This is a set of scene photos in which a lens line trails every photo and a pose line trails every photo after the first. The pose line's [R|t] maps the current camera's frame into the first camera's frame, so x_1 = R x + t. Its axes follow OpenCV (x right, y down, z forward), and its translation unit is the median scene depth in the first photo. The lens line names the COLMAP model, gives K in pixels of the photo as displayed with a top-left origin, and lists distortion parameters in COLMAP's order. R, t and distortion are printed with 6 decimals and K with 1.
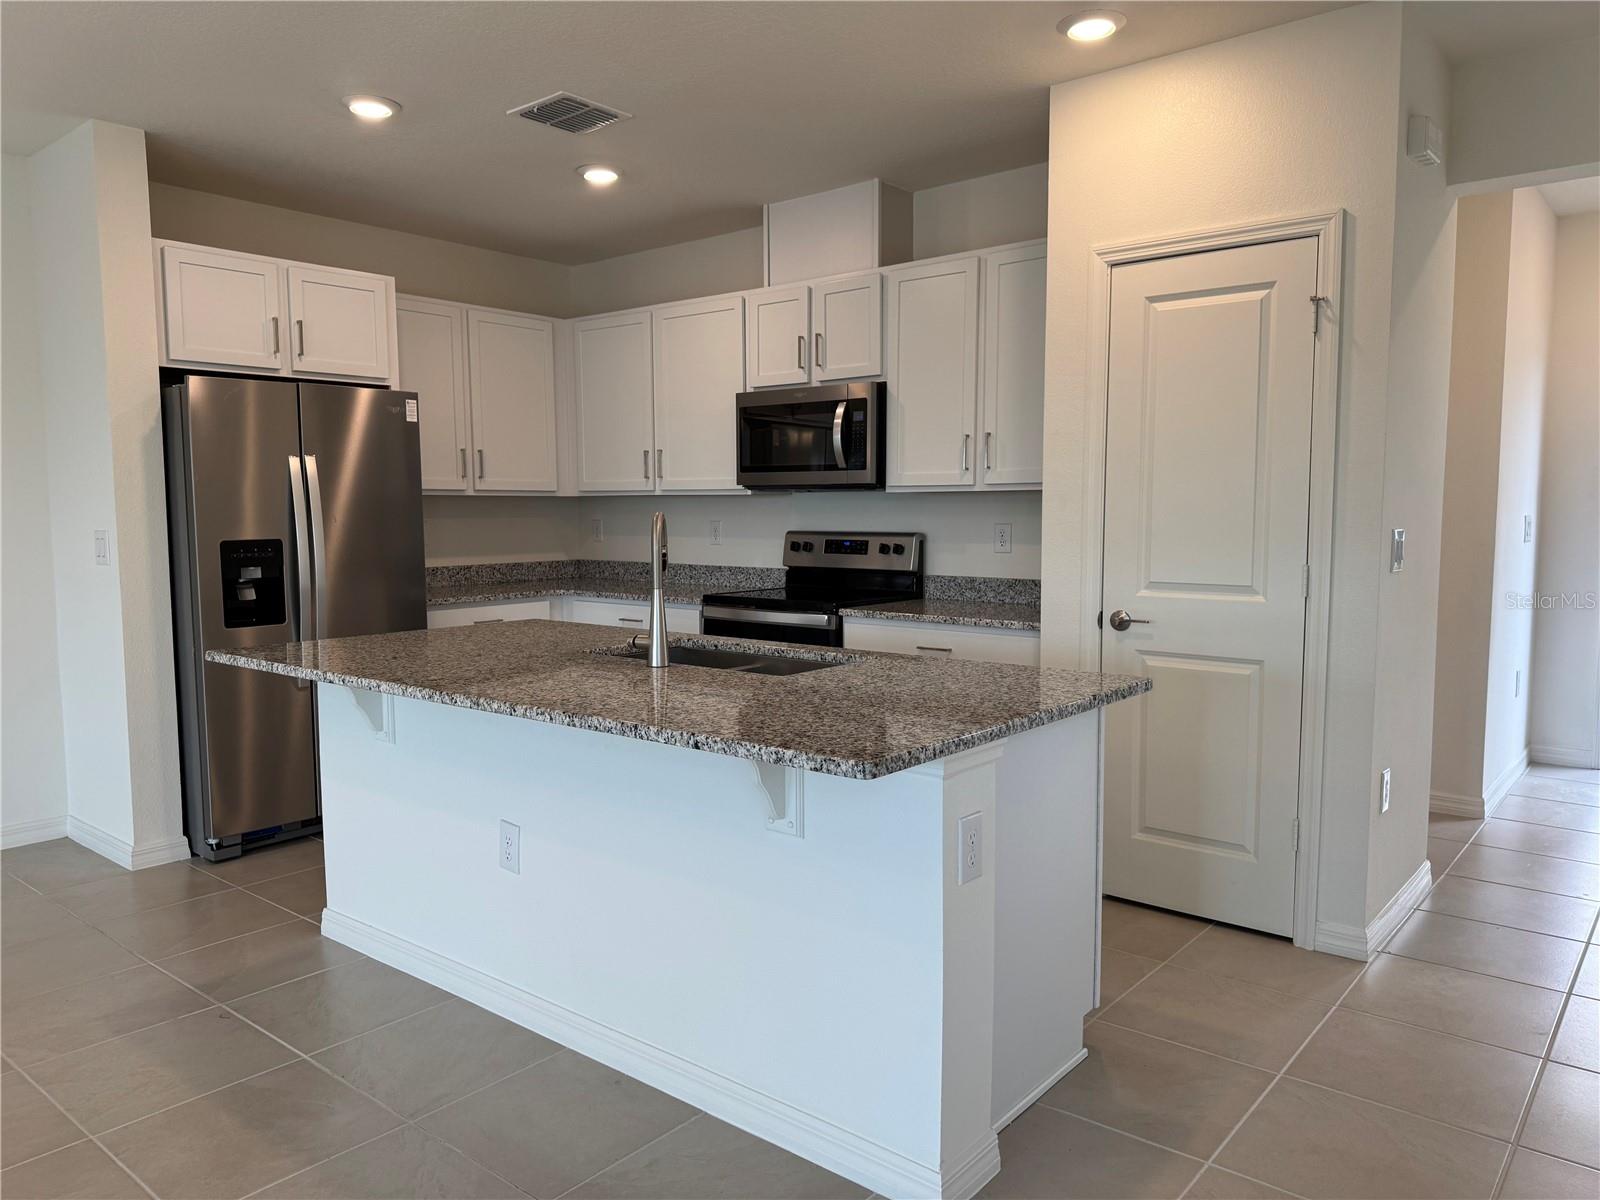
lens RADIAL K [[1118.9, 0, 798.5], [0, 1118.9, 601.8], [0, 0, 1]] dist [0.054462, -0.014972]
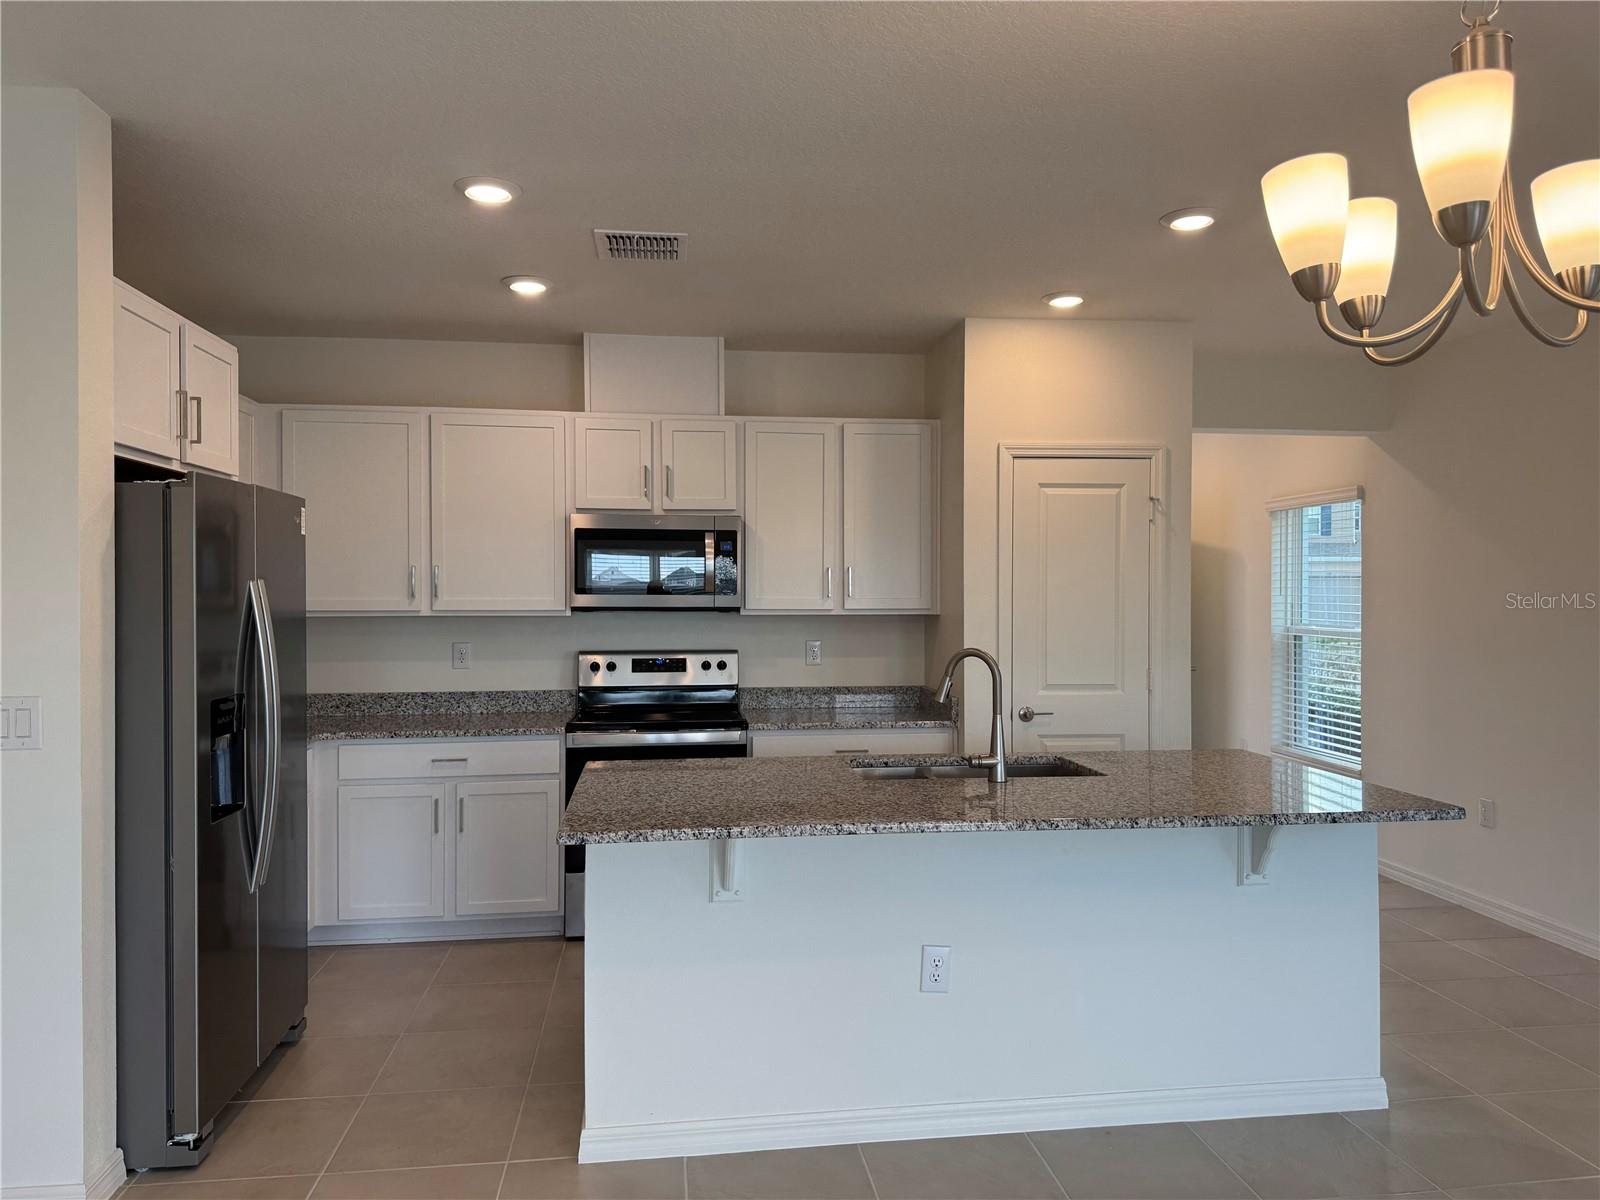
lens RADIAL K [[1118.9, 0, 796.7], [0, 1118.9, 599.0], [0, 0, 1]] dist [0.054462, -0.014972]
pose [[0.682582, -0.001747, 0.730807, -0.734213], [0.061442, 0.996594, -0.055005, -0.052893], [-0.728222, 0.082447, 0.680364, 0.221536]]
